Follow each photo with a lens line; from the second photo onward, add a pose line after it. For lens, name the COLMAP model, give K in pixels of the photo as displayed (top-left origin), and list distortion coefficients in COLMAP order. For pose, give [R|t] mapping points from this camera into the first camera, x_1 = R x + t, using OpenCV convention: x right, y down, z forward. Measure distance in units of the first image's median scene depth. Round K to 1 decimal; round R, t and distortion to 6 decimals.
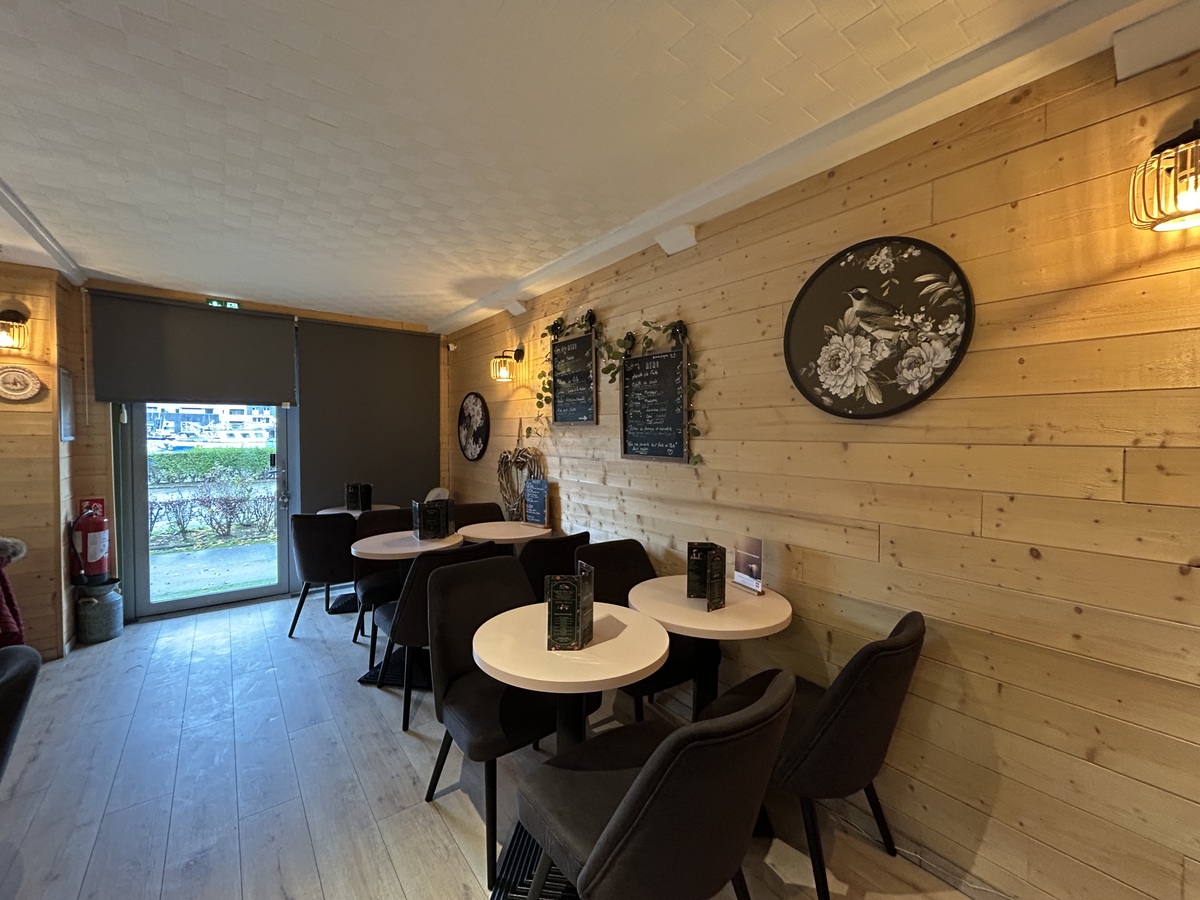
lens RADIAL K [[488.5, 0, 598.2], [0, 488.5, 450.1], [0, 0, 1]] dist [-0.000128, -0.000297]
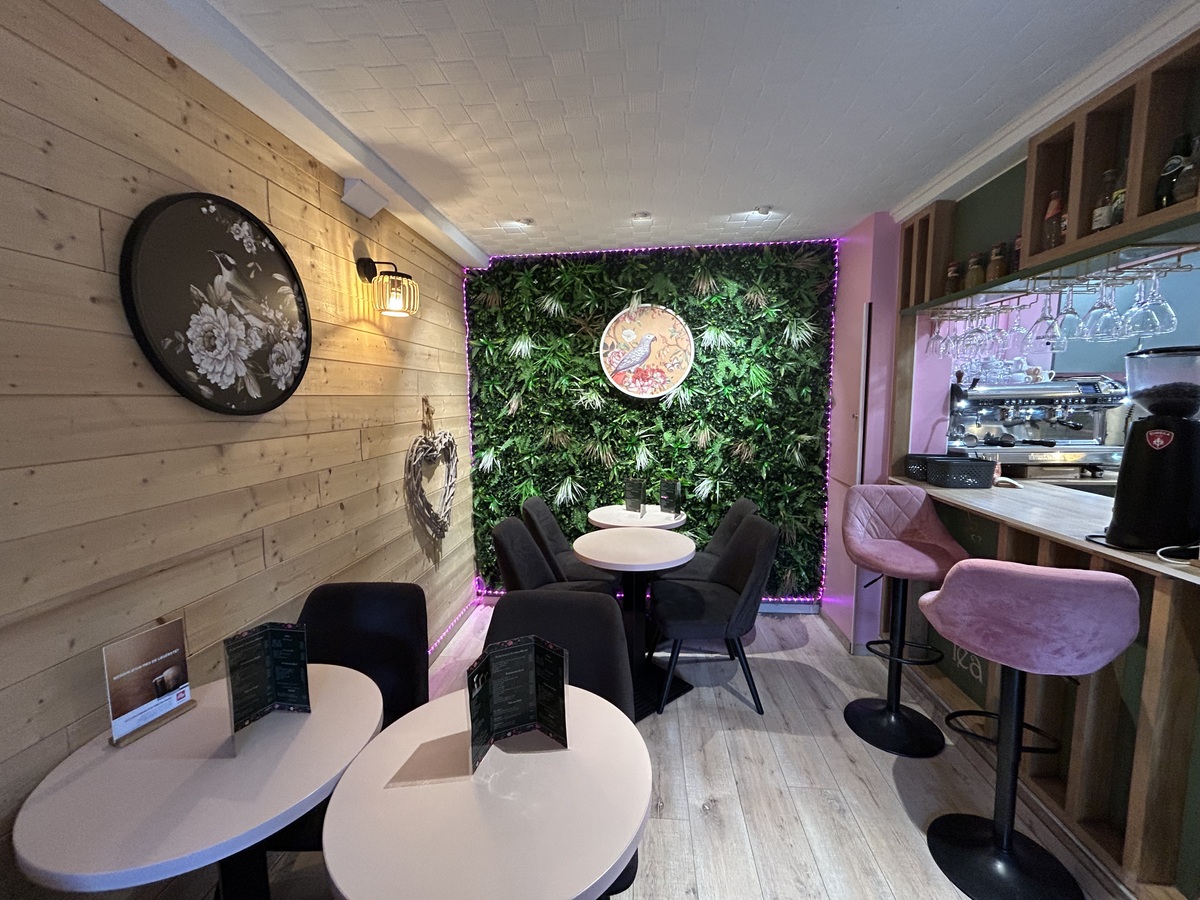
lens RADIAL K [[488.5, 0, 598.2], [0, 488.5, 450.1], [0, 0, 1]] dist [-0.000128, -0.000297]
pose [[-0.731427, -0.074183, 0.677873, -0.504464], [0.027919, 0.989974, 0.138462, -0.105832], [-0.681348, 0.120200, -0.722023, 1.223358]]
